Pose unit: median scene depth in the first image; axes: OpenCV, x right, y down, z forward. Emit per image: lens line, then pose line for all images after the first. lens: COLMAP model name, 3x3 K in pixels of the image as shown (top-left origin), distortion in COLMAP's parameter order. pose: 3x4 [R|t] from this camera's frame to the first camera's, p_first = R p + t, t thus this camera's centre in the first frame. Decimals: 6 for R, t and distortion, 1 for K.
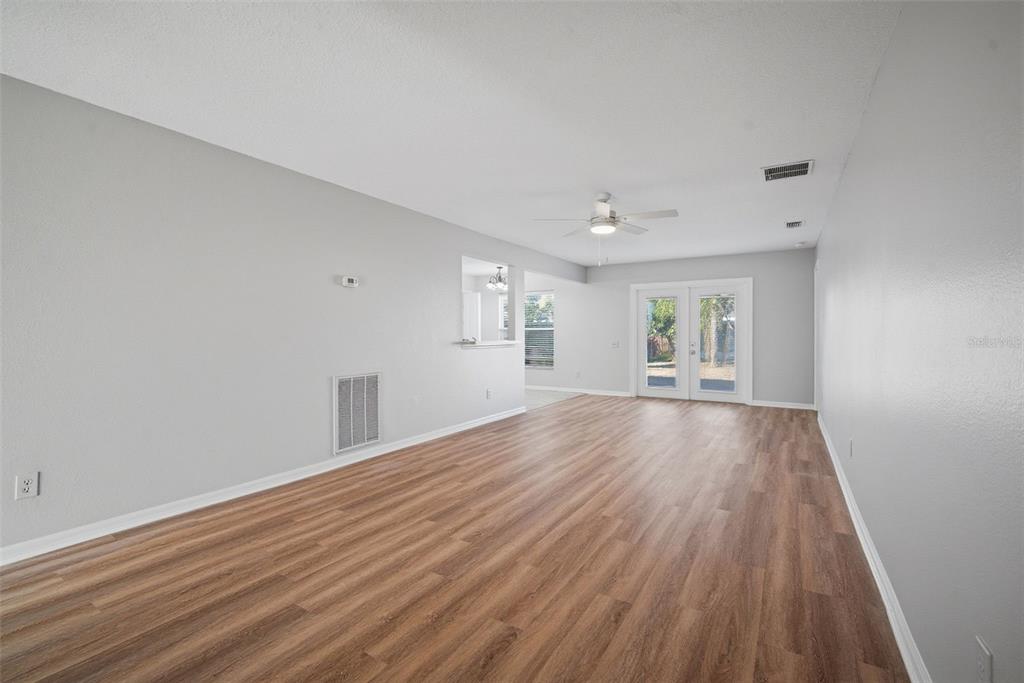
lens RADIAL K [[456.0, 0, 514.3], [0, 456.0, 337.6], [0, 0, 1]] dist [-0.011614, 0.003321]
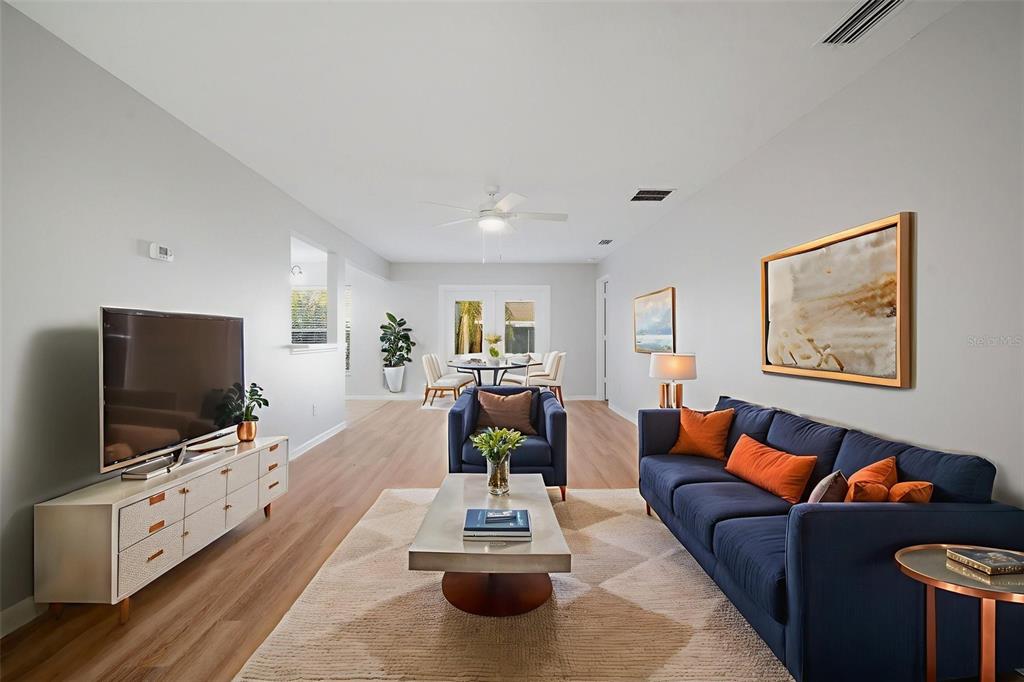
lens RADIAL K [[456.0, 0, 505.8], [0, 456.0, 336.2], [0, 0, 1]] dist [-0.011614, 0.003321]
pose [[0.840457, 0.003164, 0.541870, -0.412956], [0.000190, 0.999981, -0.006135, -0.002138], [-0.541879, 0.005259, 0.840440, 0.285597]]
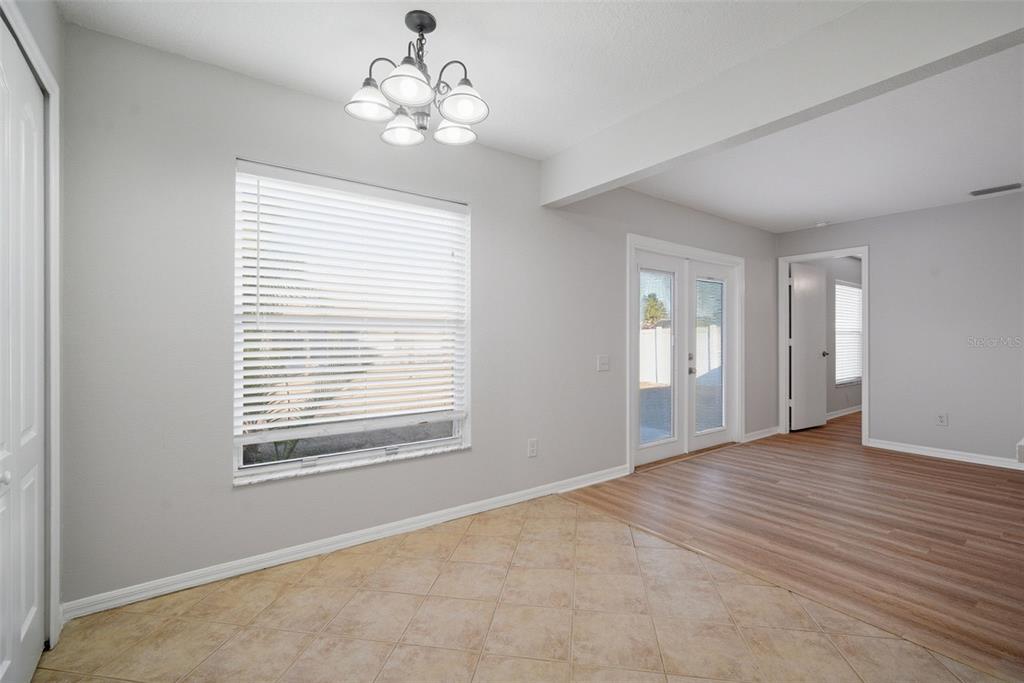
lens RADIAL K [[456.0, 0, 503.6], [0, 456.0, 338.3], [0, 0, 1]] dist [-0.011614, 0.003321]
pose [[0.379971, 0.002045, 0.924996, -0.621043], [0.004190, 0.999983, -0.003932, -0.019983], [-0.924989, 0.005370, 0.379956, 2.584874]]
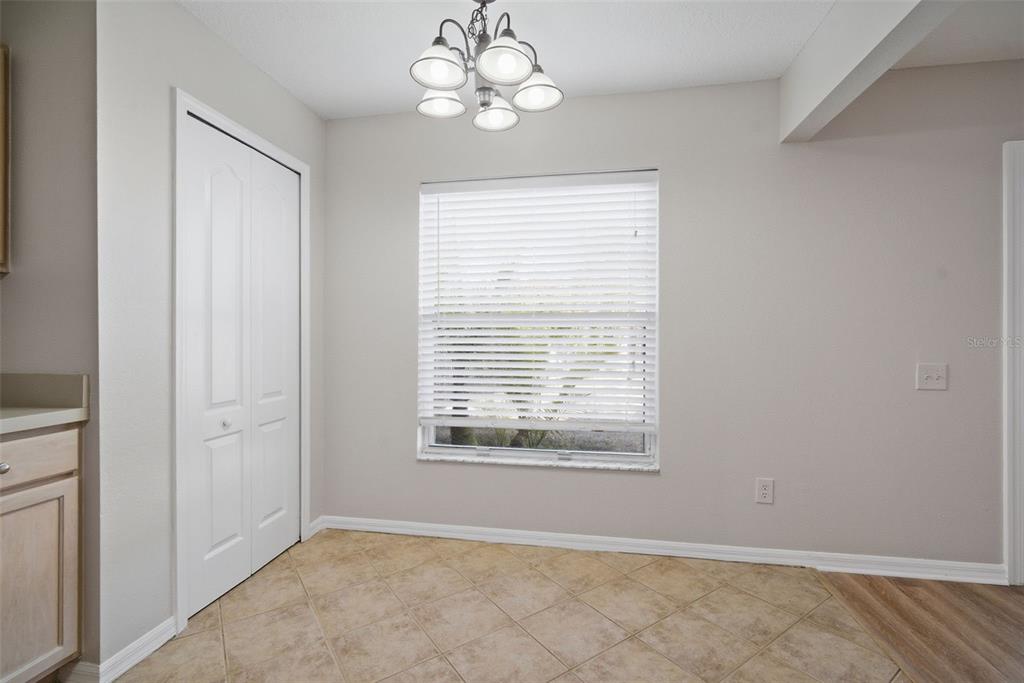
lens RADIAL K [[456.0, 0, 513.1], [0, 456.0, 335.6], [0, 0, 1]] dist [-0.011614, 0.003321]
pose [[0.927262, 0.005158, 0.374379, -0.263778], [-0.001124, 0.999939, -0.010994, -0.013672], [-0.374412, 0.009774, 0.927211, 2.385582]]
